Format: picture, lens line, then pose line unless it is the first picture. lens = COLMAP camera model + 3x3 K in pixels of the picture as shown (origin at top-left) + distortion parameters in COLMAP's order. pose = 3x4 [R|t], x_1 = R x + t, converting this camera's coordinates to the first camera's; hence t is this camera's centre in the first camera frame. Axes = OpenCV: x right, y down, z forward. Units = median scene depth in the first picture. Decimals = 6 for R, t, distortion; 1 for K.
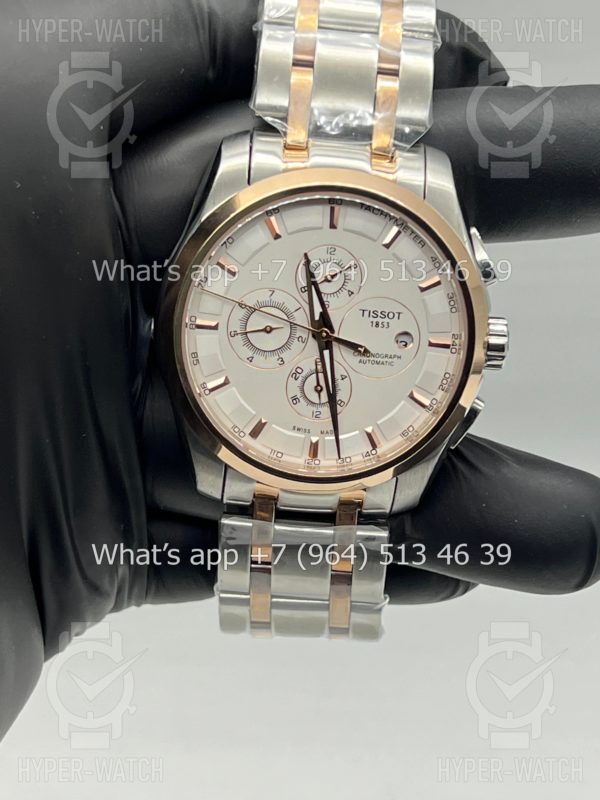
lens RADIAL K [[1827.1, 0, 295.7], [0, 1827.1, 398.8], [0, 0, 1]] dist [0.237721, 0.000000]
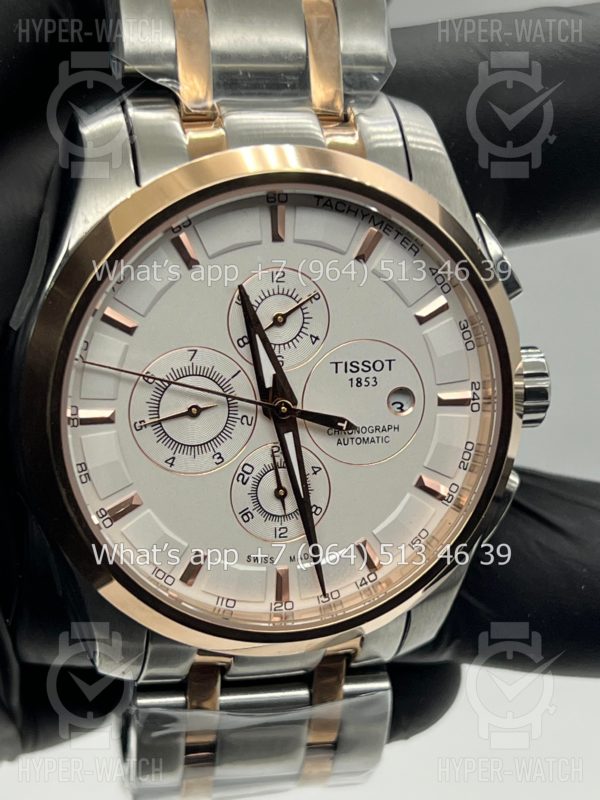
lens RADIAL K [[1827.1, 0, 291.3], [0, 1827.1, 433.6], [0, 0, 1]] dist [0.237721, 0.000000]
pose [[0.972998, -0.129076, 0.191347, -0.103638], [0.121892, 0.991338, 0.048902, -0.057016], [-0.196001, -0.024257, 0.980304, 0.374592]]
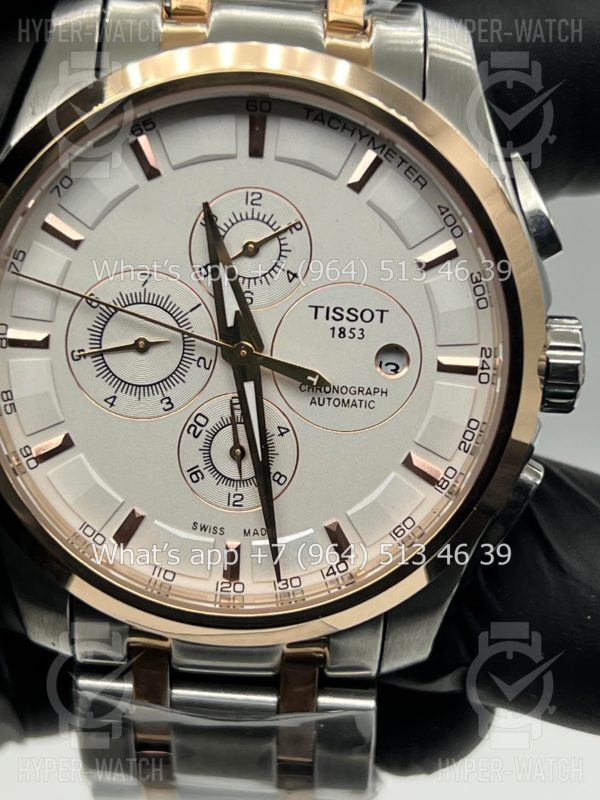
lens RADIAL K [[1827.1, 0, 297.4], [0, 1827.1, 401.0], [0, 0, 1]] dist [0.237721, 0.000000]
pose [[0.999579, -0.019445, -0.021536, 0.042494], [0.018893, 0.999495, -0.025548, -0.006707], [0.022022, 0.025131, 0.999442, 0.456166]]
